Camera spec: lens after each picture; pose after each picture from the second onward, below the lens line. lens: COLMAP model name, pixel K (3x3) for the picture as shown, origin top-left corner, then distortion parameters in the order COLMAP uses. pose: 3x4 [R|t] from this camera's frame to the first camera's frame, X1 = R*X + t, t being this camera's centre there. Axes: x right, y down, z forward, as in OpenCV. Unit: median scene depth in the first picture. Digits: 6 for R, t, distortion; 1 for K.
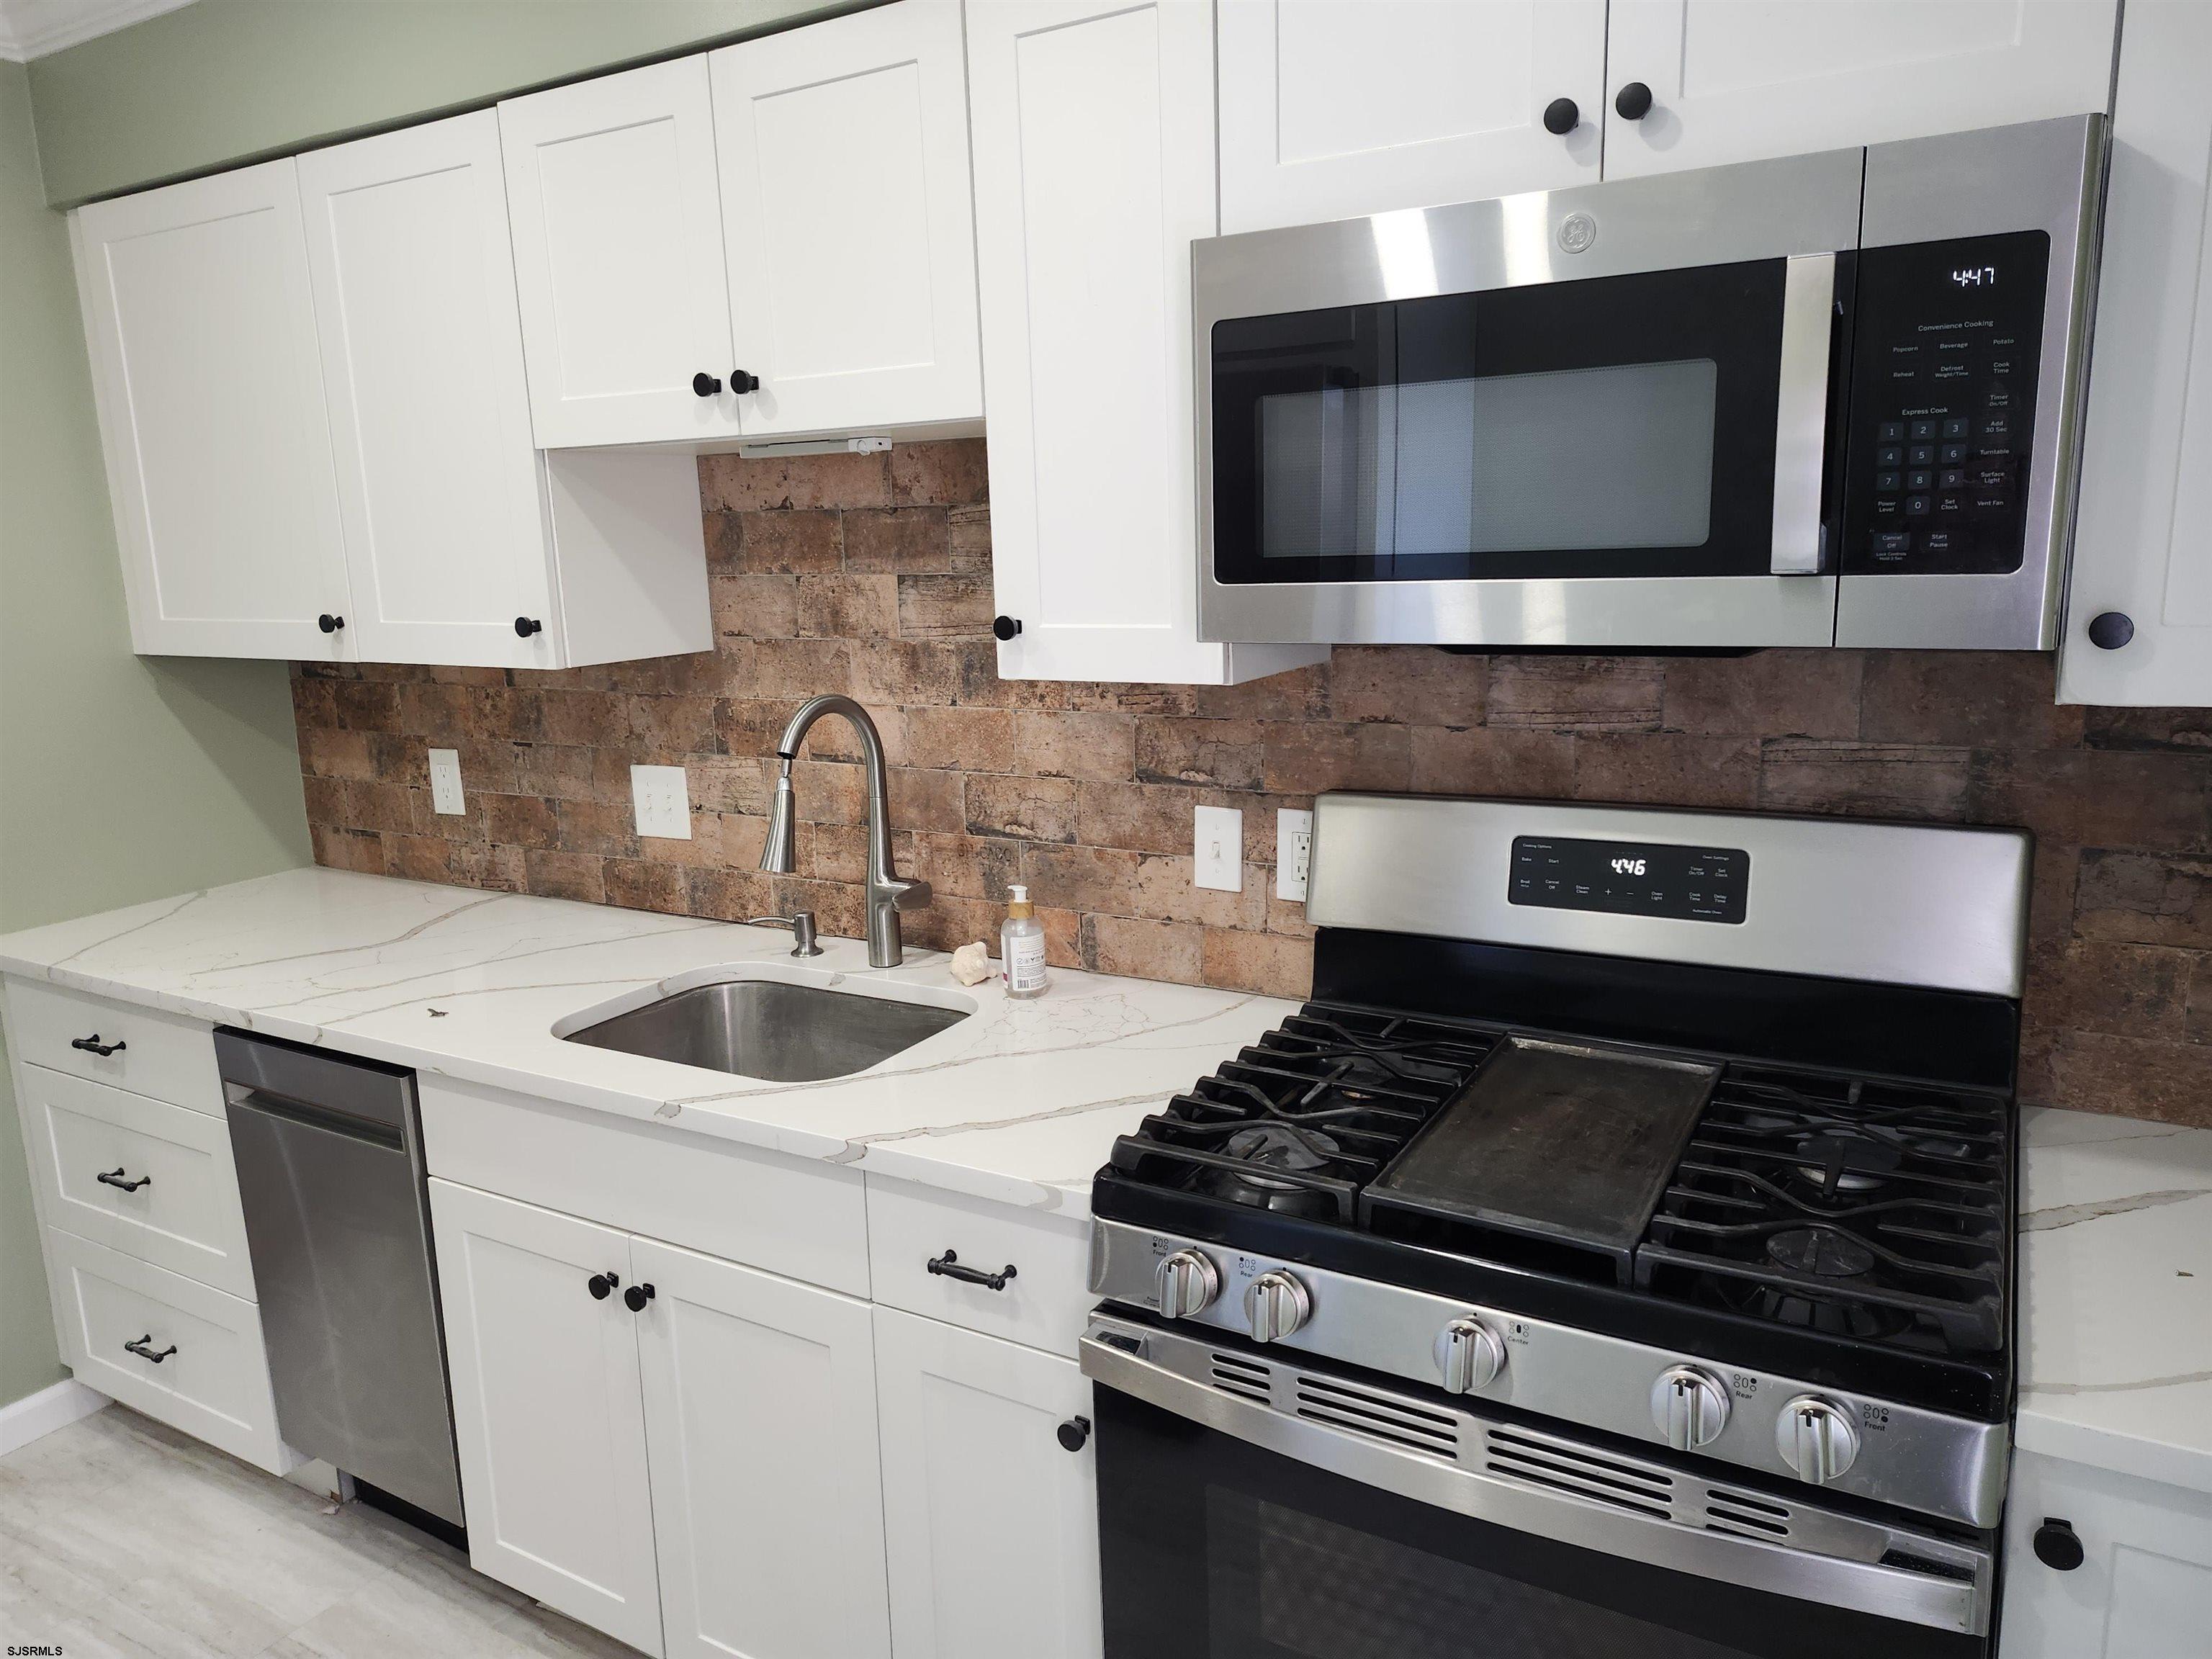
lens RADIAL K [[1534.8, 0, 1106.6], [0, 1534.8, 792.1], [0, 0, 1]] dist [0.046858, -0.001188]
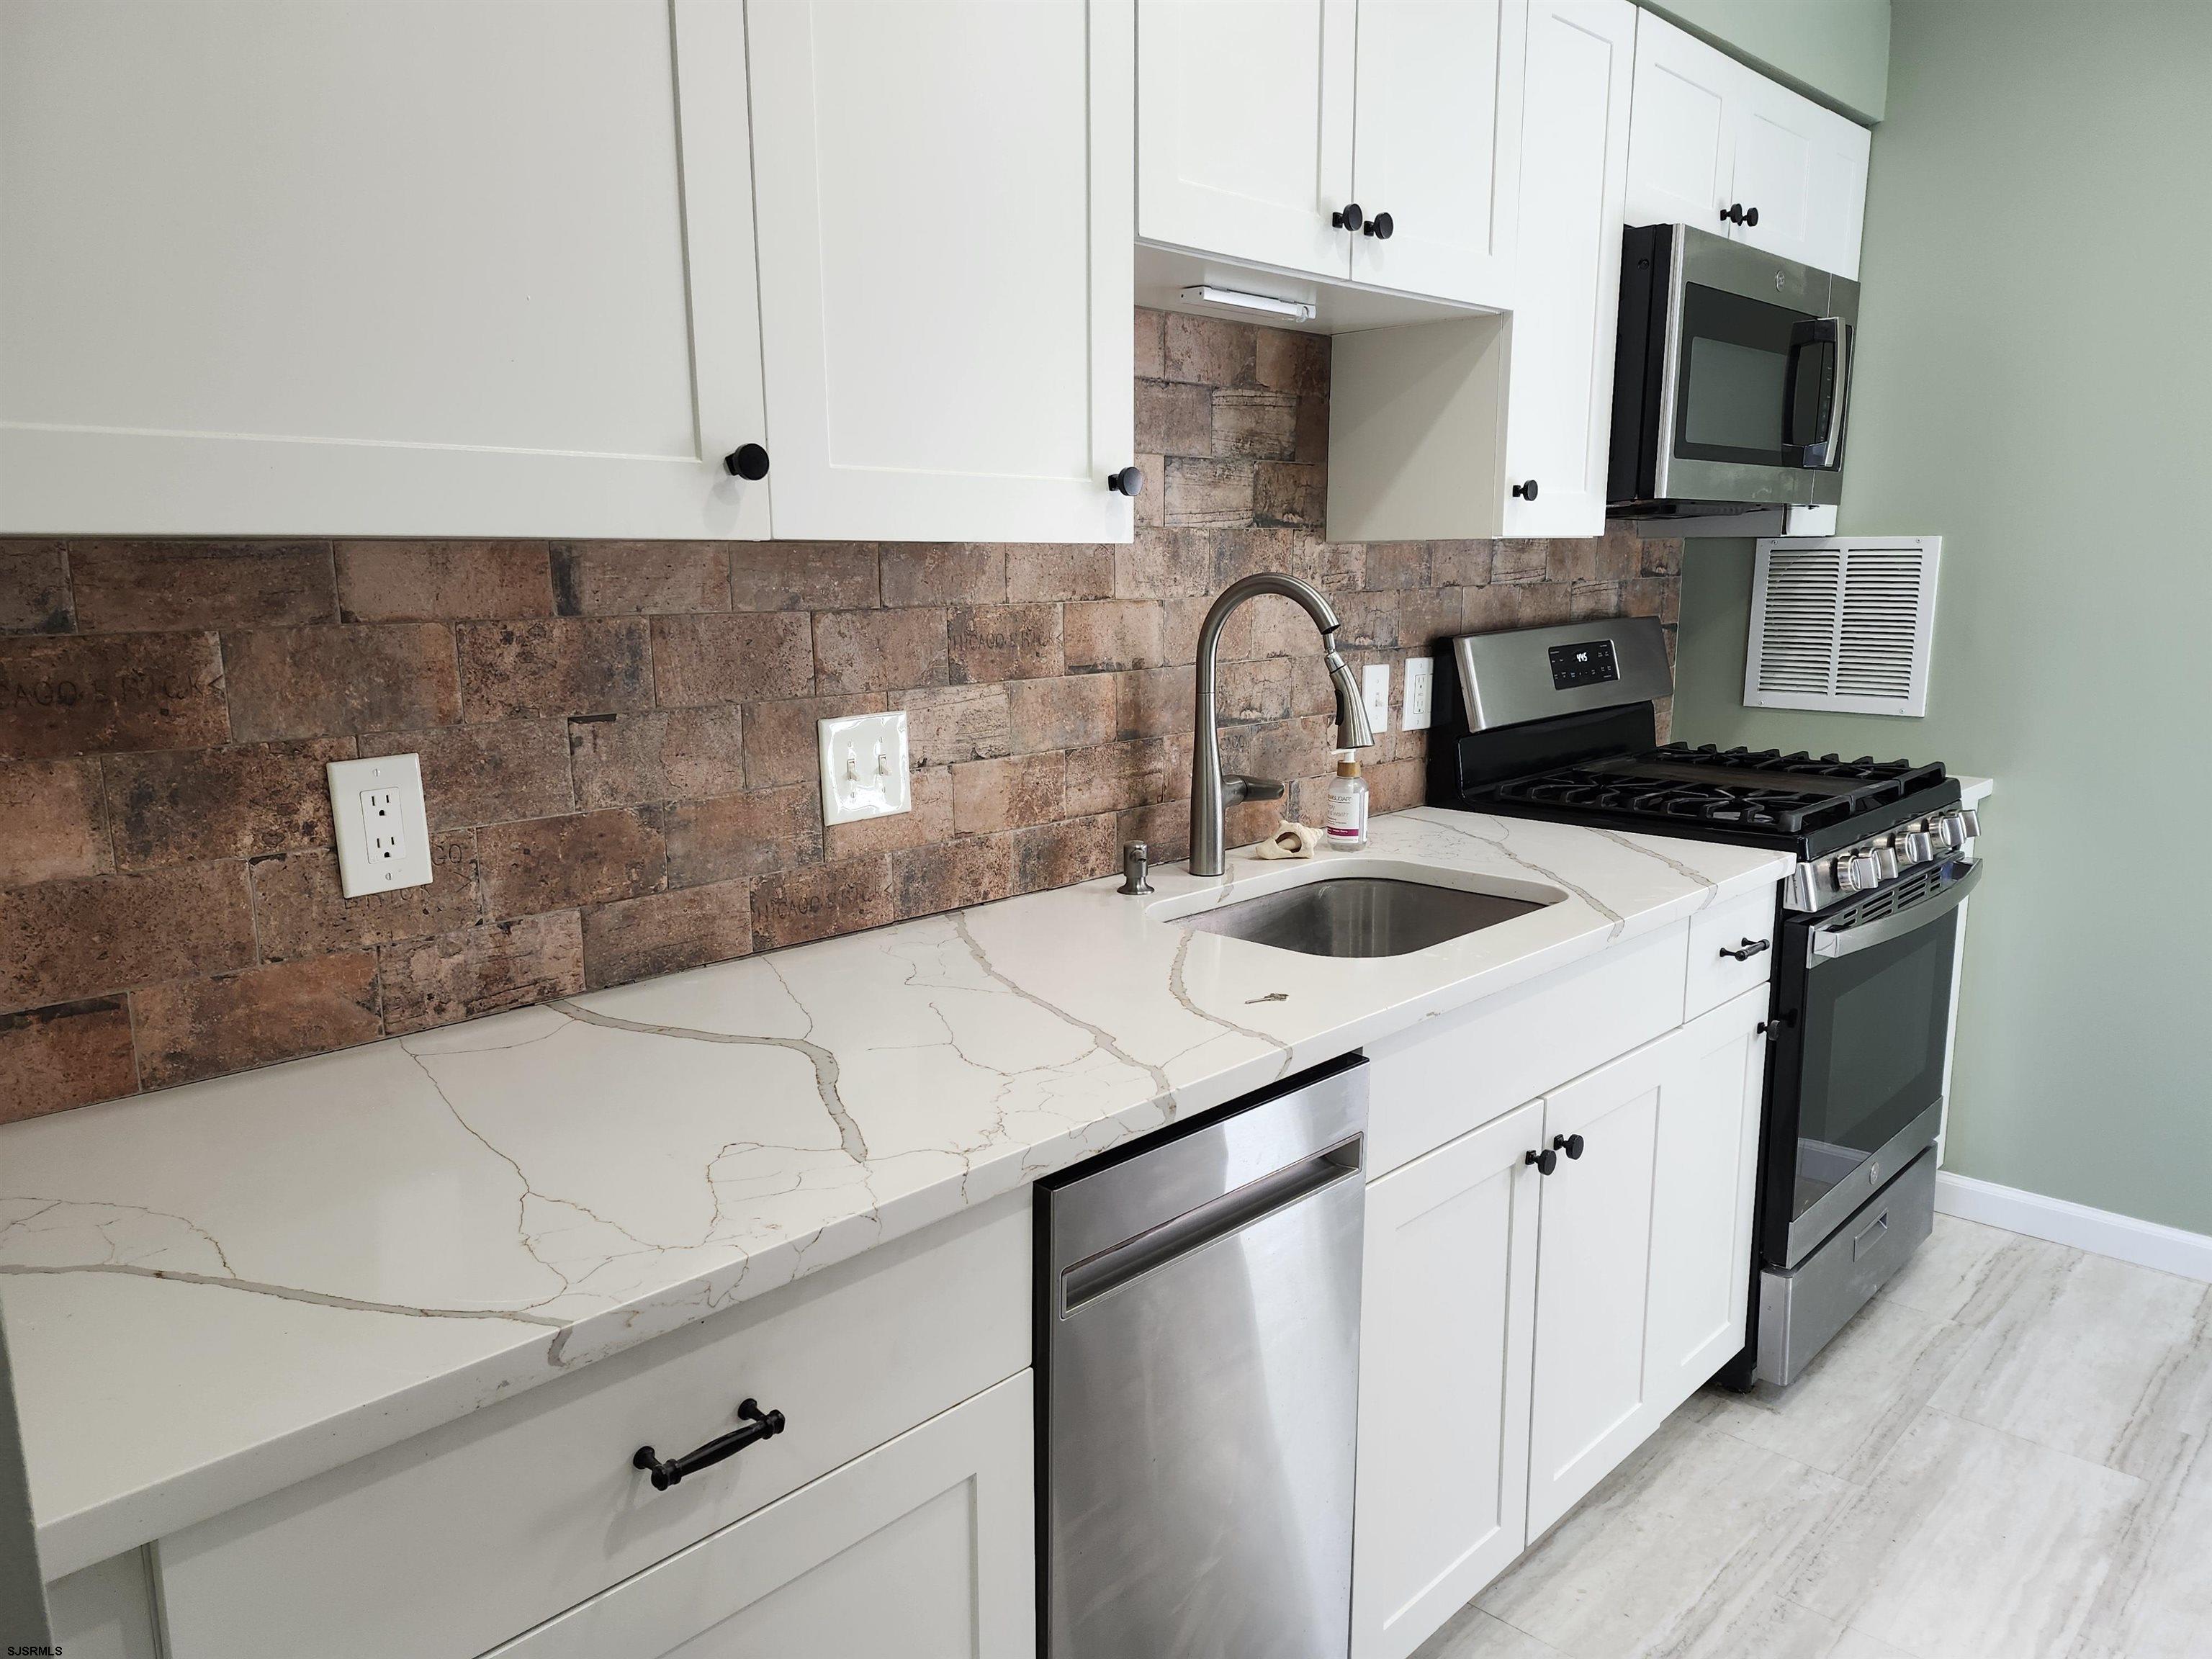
lens RADIAL K [[1539.8, 0, 1106.0], [0, 1539.8, 829.5], [0, 0, 1]] dist [0.082036, -0.088168]
pose [[0.232145, -0.140410, 0.962494, -0.970804], [0.168931, 0.980308, 0.102264, -0.019519], [-0.957899, 0.138855, 0.251293, 0.751365]]
